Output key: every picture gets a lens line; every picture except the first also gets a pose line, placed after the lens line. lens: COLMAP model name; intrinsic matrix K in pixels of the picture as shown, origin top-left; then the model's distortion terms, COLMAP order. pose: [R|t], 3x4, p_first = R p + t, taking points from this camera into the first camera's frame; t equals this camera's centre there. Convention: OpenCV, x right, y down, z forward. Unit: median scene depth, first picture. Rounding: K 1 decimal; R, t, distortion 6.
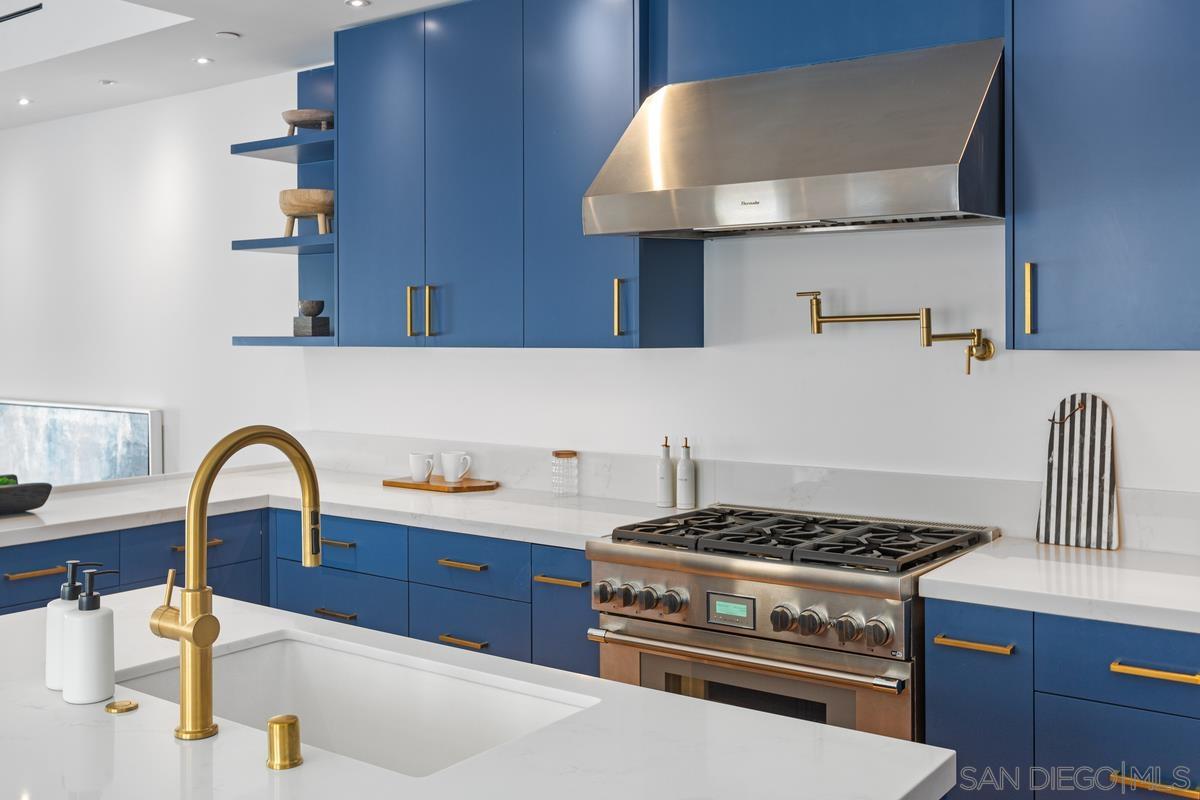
lens RADIAL K [[1183.4, 0, 598.5], [0, 1183.4, 324.0], [0, 0, 1]] dist [-0.000787, -0.000570]
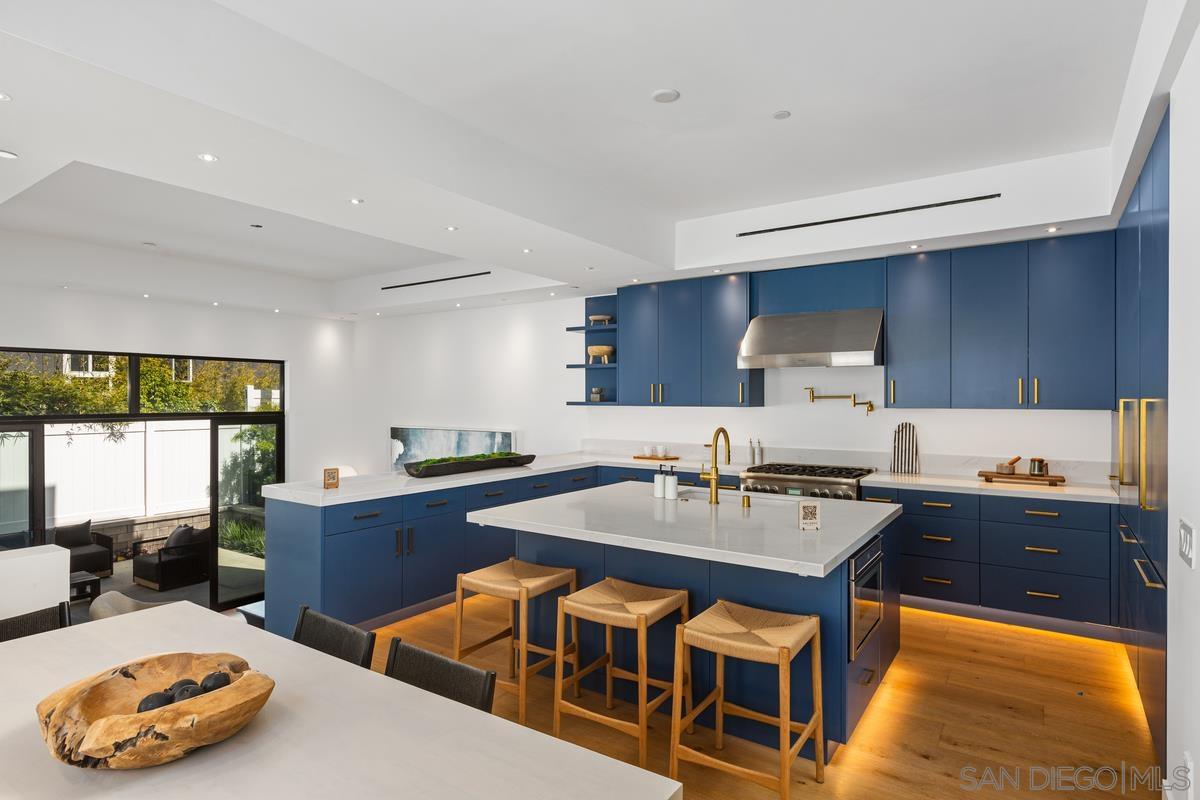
lens RADIAL K [[648.2, 0, 599.9], [0, 648.2, 393.8], [0, 0, 1]] dist [-0.001032, 0.000061]
pose [[0.999535, 0.003176, 0.030342, -0.348606], [-0.003236, 0.999993, 0.001931, -0.012607], [-0.030336, -0.002028, 0.999538, -0.520865]]
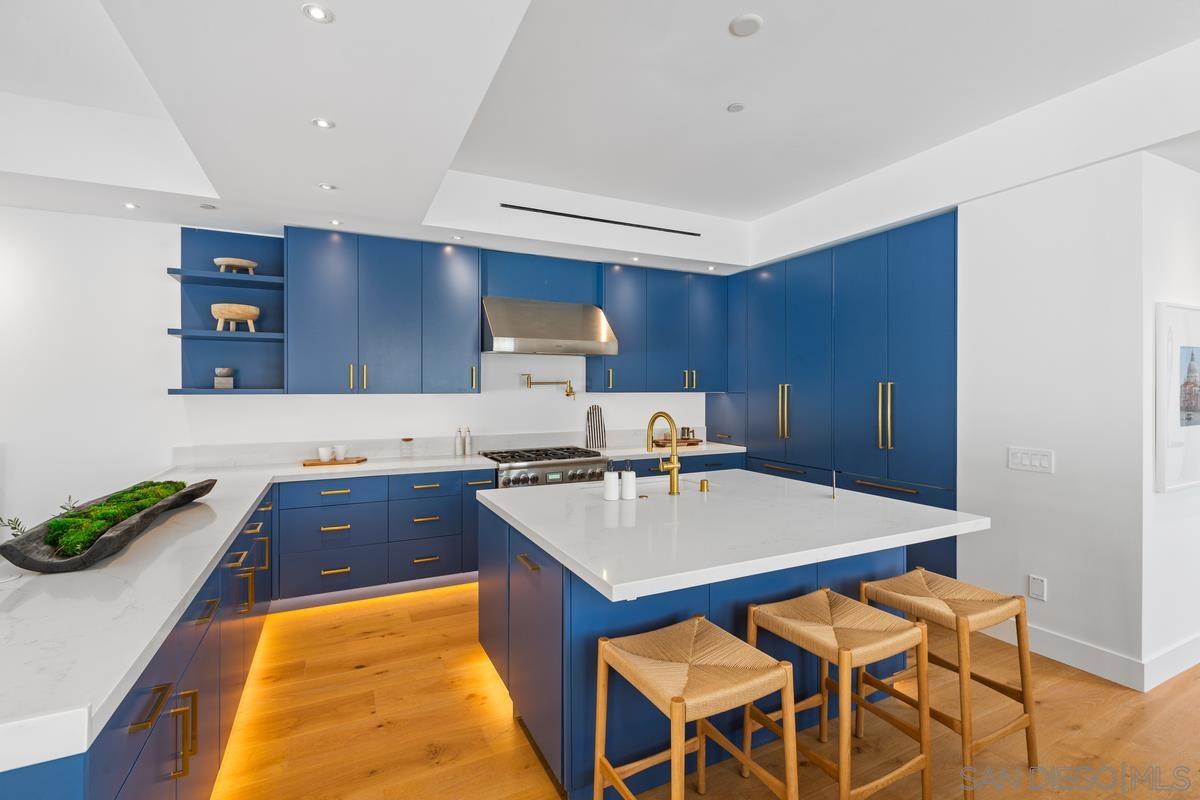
lens RADIAL K [[536.3, 0, 601.3], [0, 536.3, 392.2], [0, 0, 1]] dist [0.002268, 0.000345]
pose [[0.460558, 0.000753, 0.887630, -0.849148], [-0.005494, 0.999983, 0.002002, 0.012971], [-0.887613, -0.005798, 0.460554, 0.191489]]
